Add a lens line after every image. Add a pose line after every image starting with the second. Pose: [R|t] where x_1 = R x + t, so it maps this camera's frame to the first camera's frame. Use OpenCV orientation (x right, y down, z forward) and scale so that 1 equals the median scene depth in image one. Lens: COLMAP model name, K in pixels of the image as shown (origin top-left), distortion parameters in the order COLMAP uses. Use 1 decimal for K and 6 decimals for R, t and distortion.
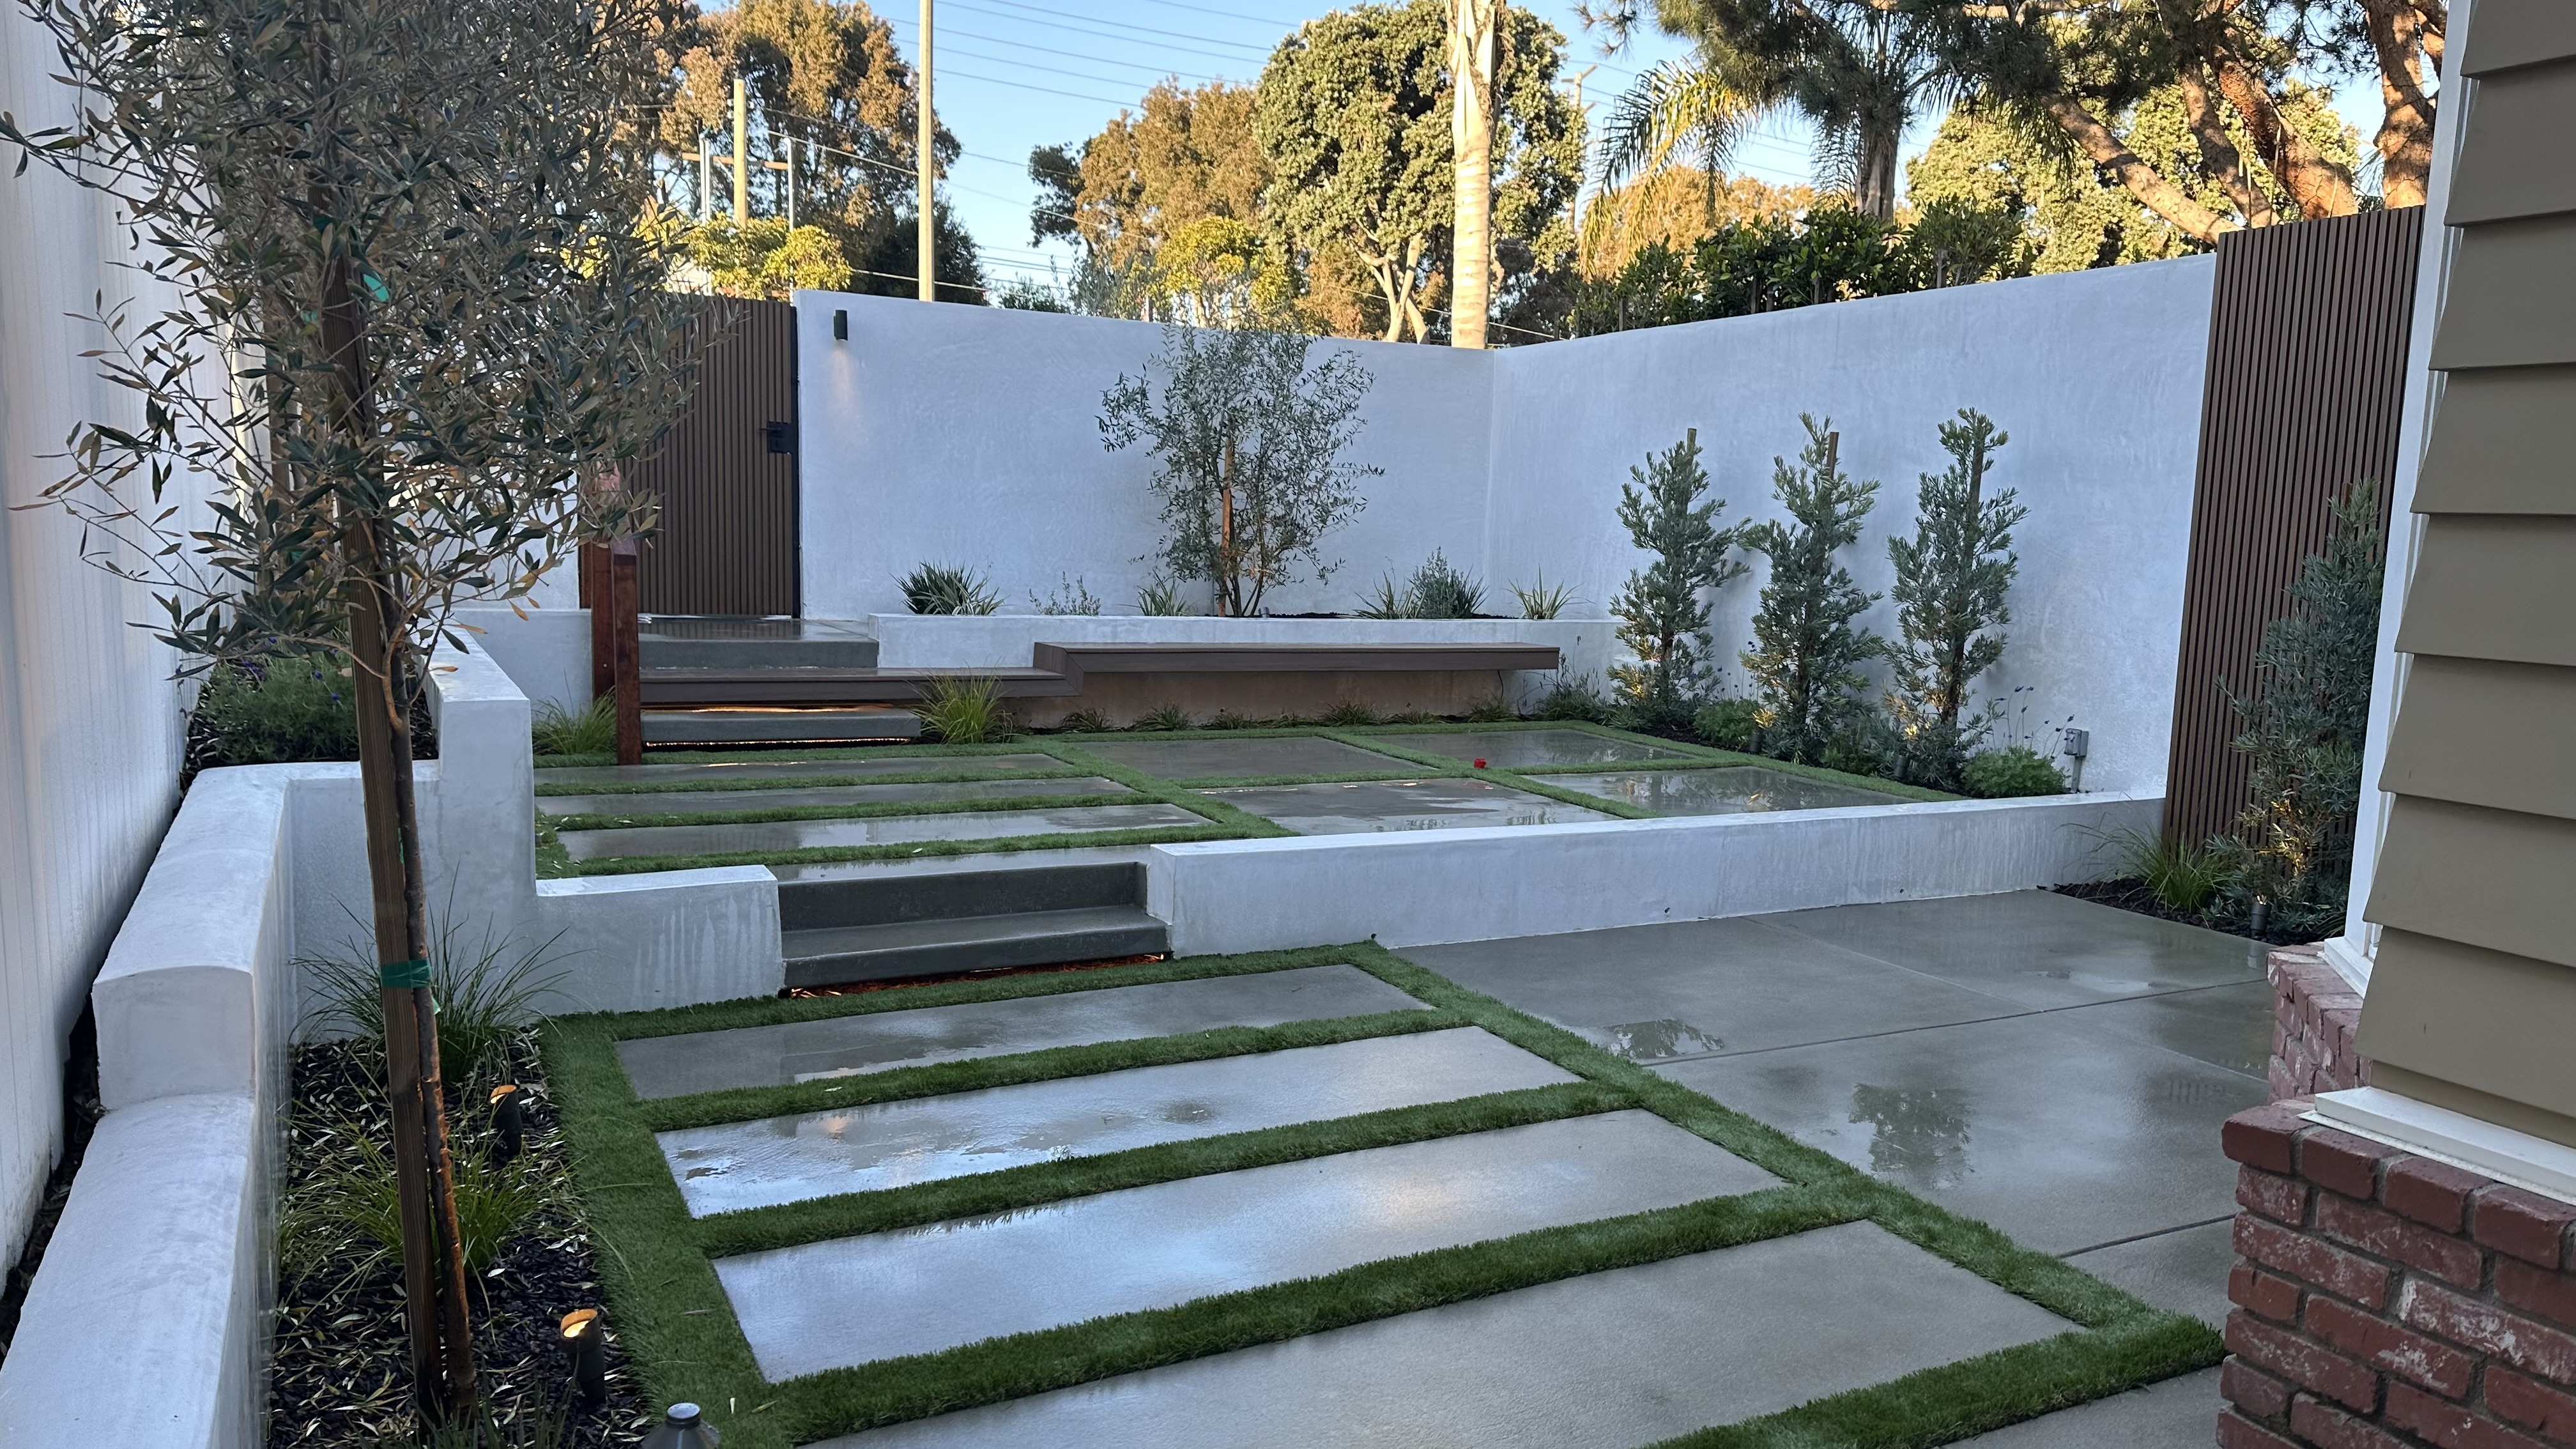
lens RADIAL K [[1795.1, 0, 1298.5], [0, 1795.1, 741.6], [0, 0, 1]] dist [0.089303, -0.078807]
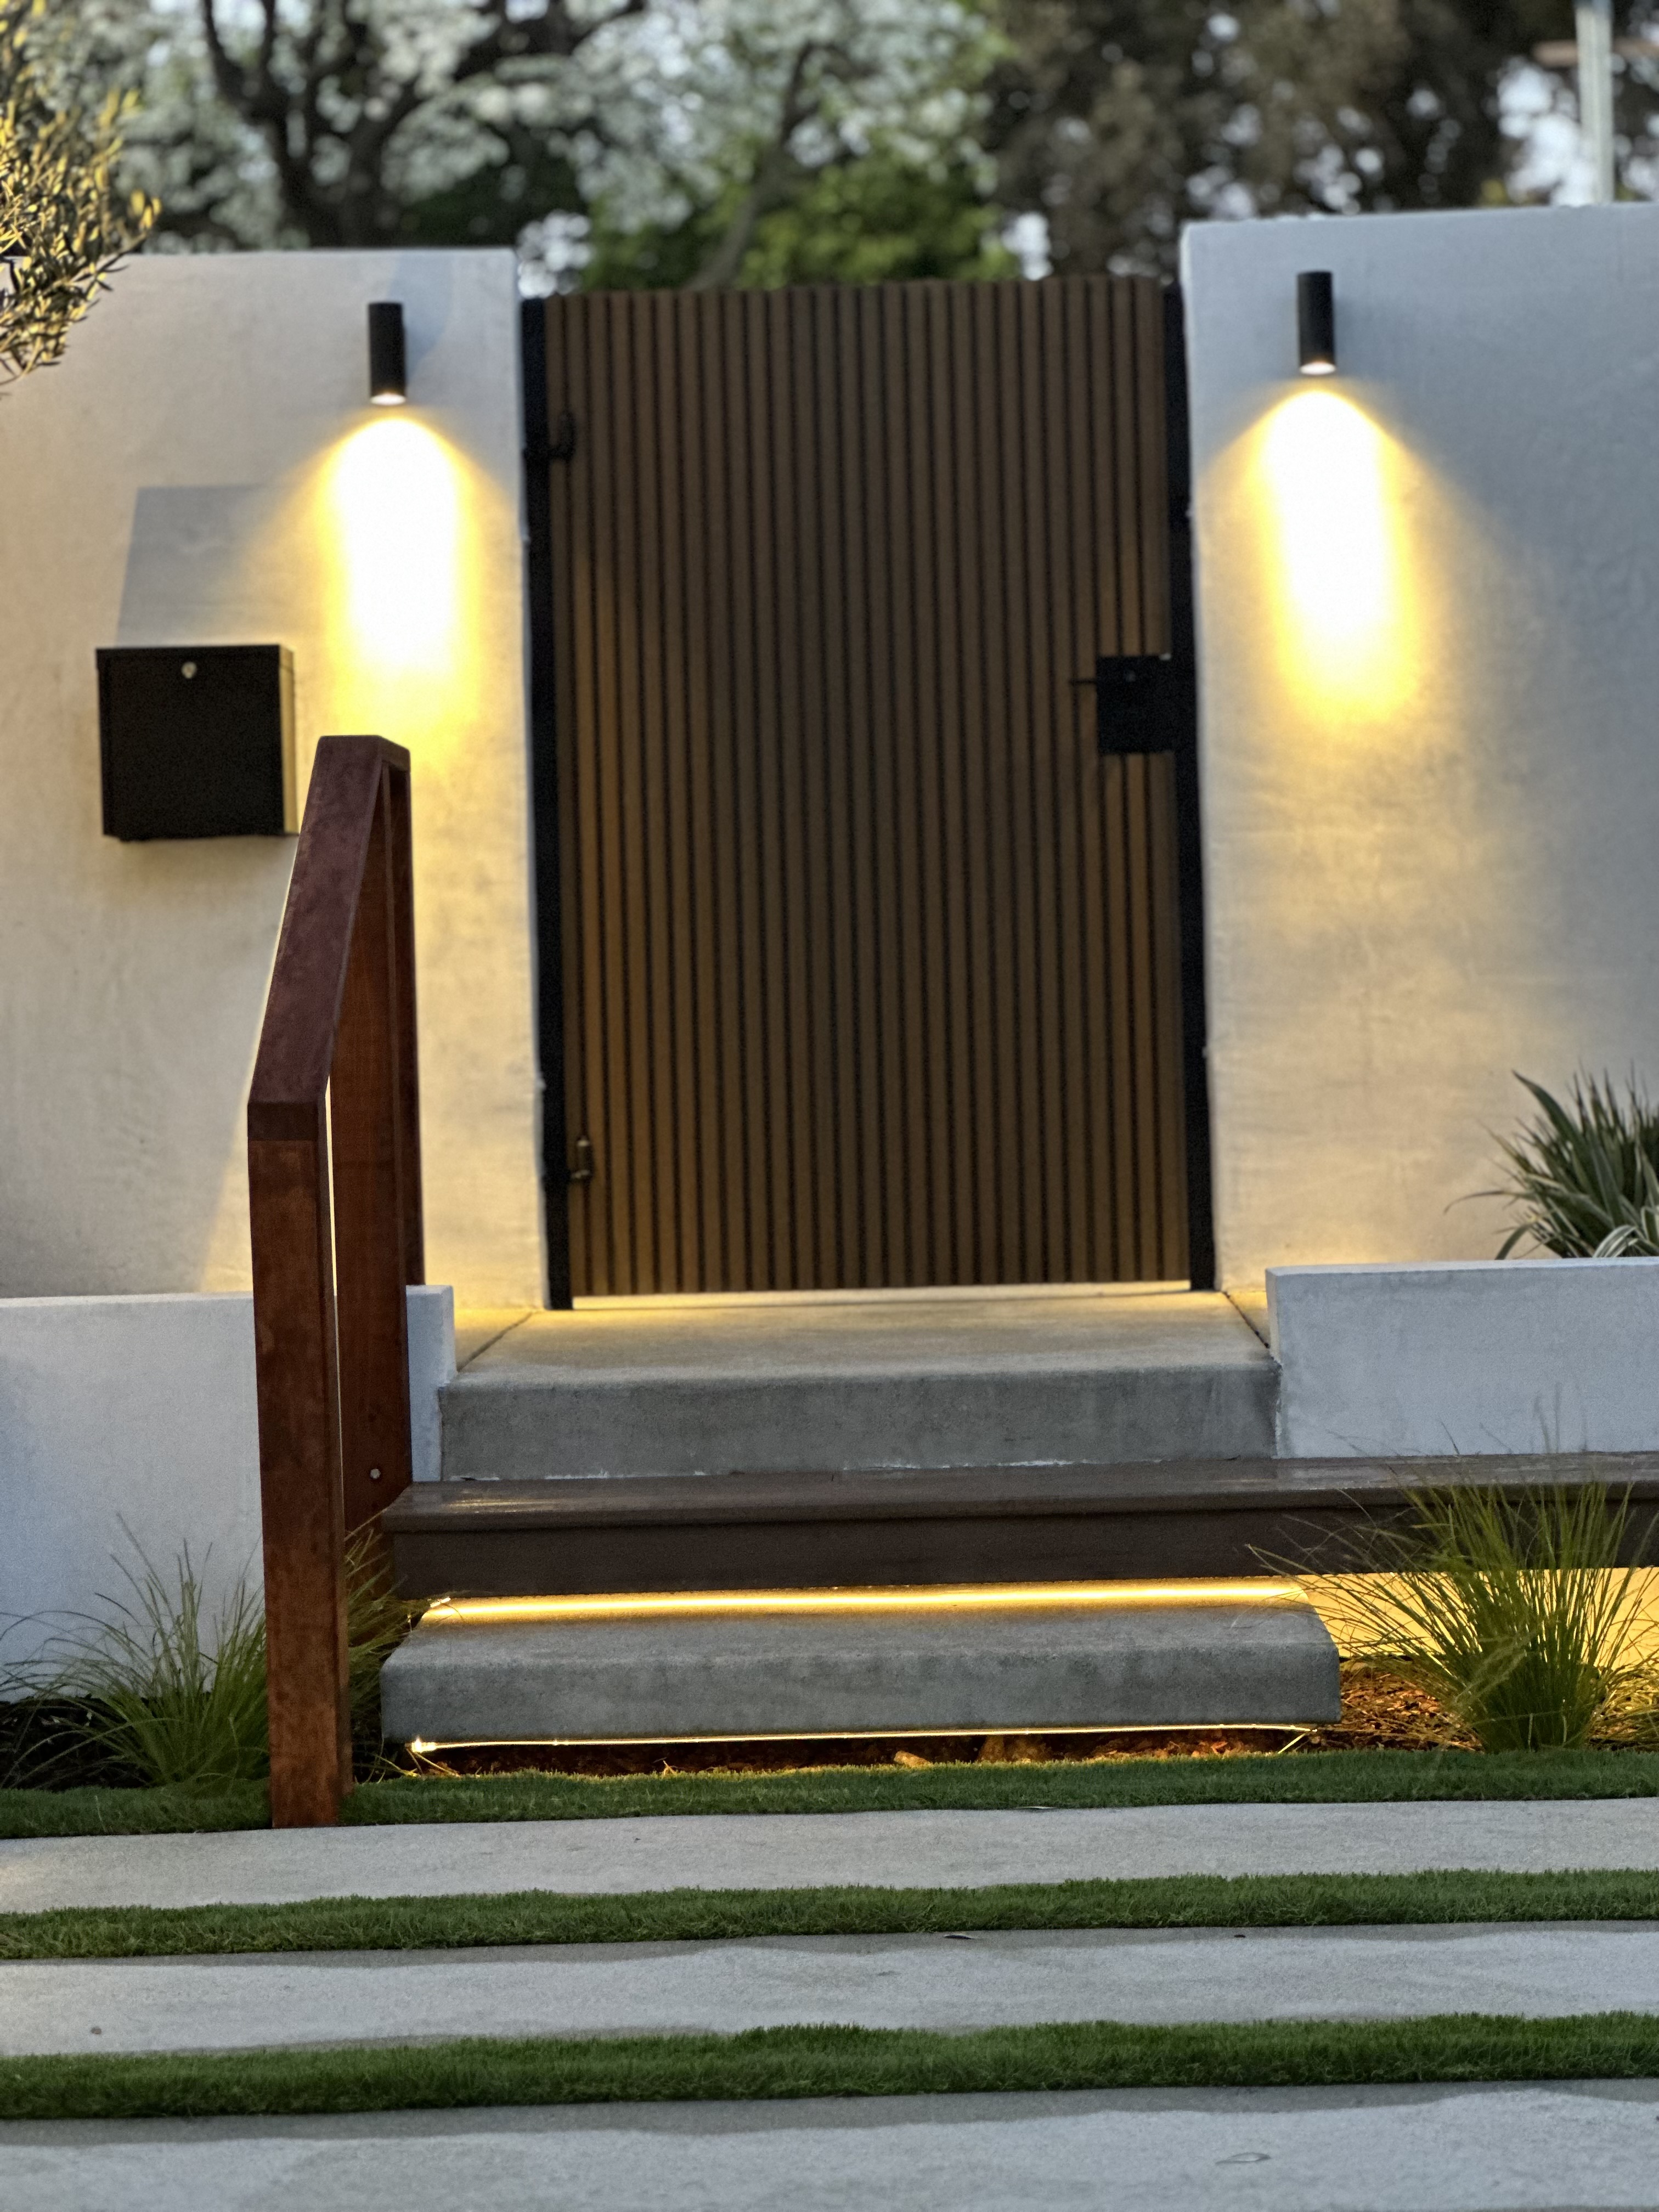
lens RADIAL K [[4944.5, 0, 832.5], [0, 4944.5, 1103.3], [0, 0, 1]] dist [0.034988, 0.000000]
pose [[0.872057, -0.051749, -0.486661, 0.126491], [0.001818, 0.994730, -0.102517, -0.026132], [0.489402, 0.088516, 0.867555, 0.446104]]
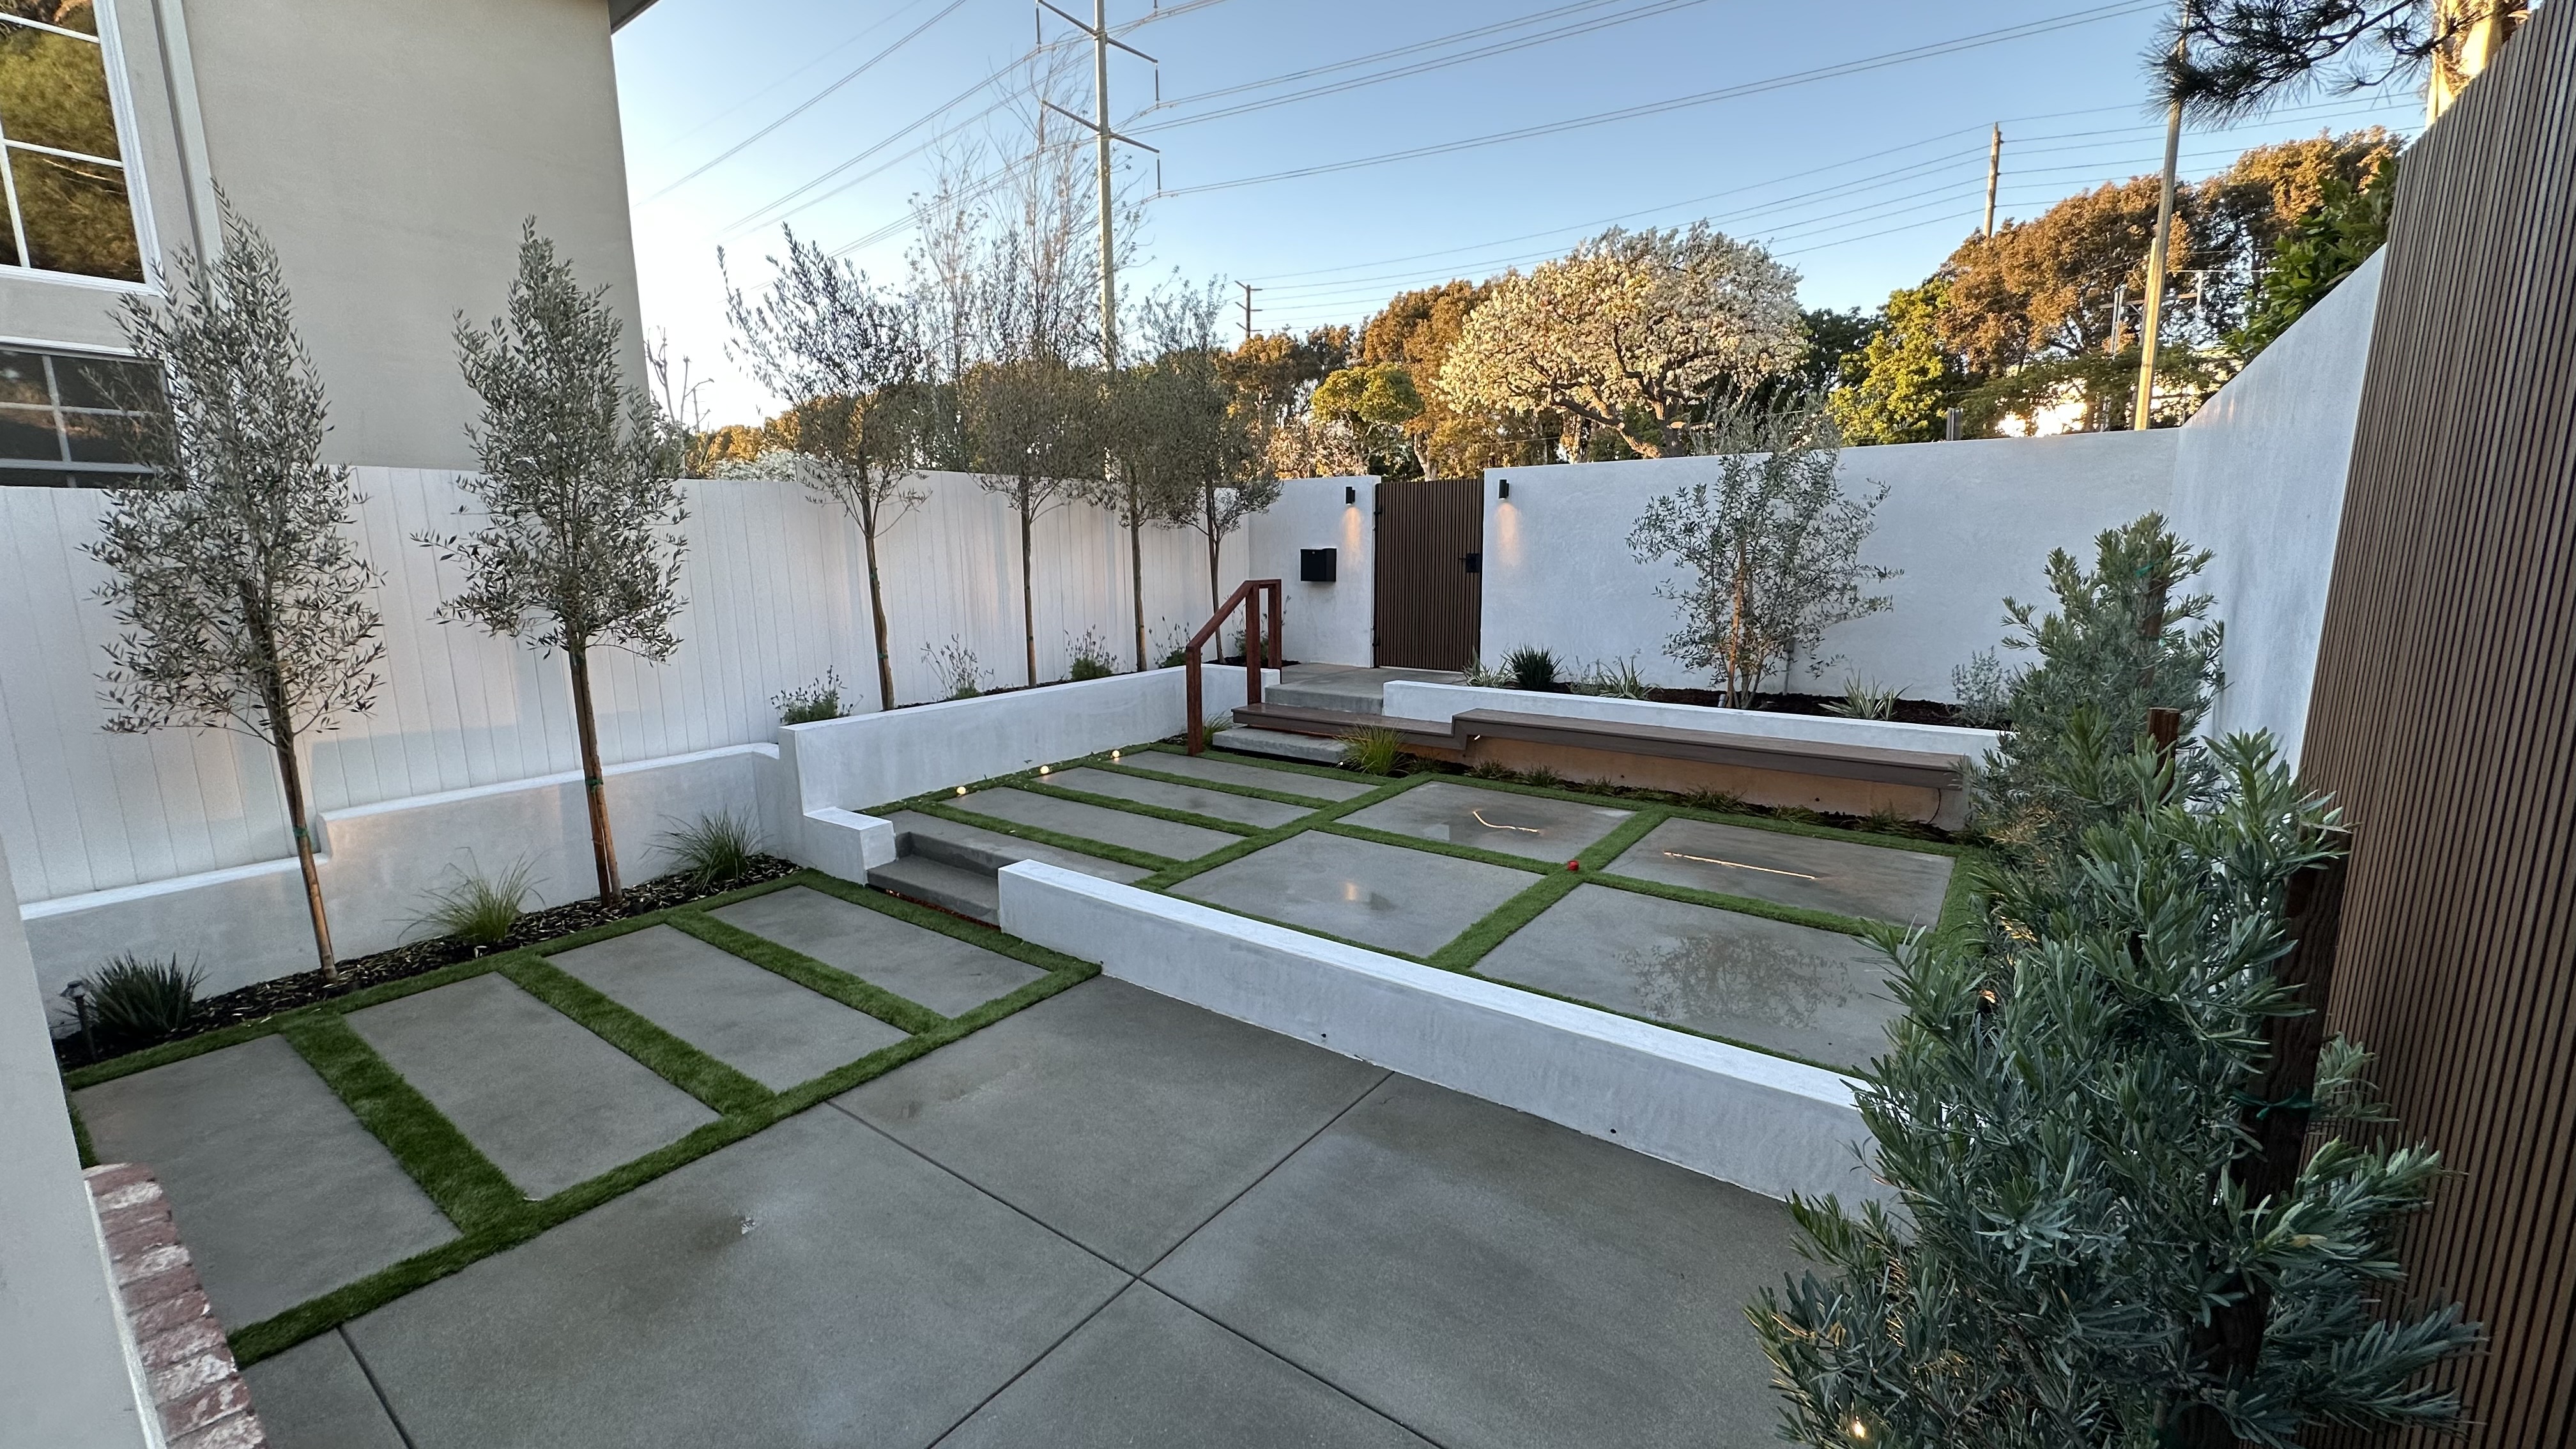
lens RADIAL K [[1024.3, 0, 1285.2], [0, 1024.3, 720.1], [0, 0, 1]] dist [-0.001563, 0.001675]
pose [[0.434668, 0.115548, -0.893148, 0.821237], [-0.086275, 0.992516, 0.086416, -0.164585], [0.896449, 0.039494, 0.441384, 0.799157]]
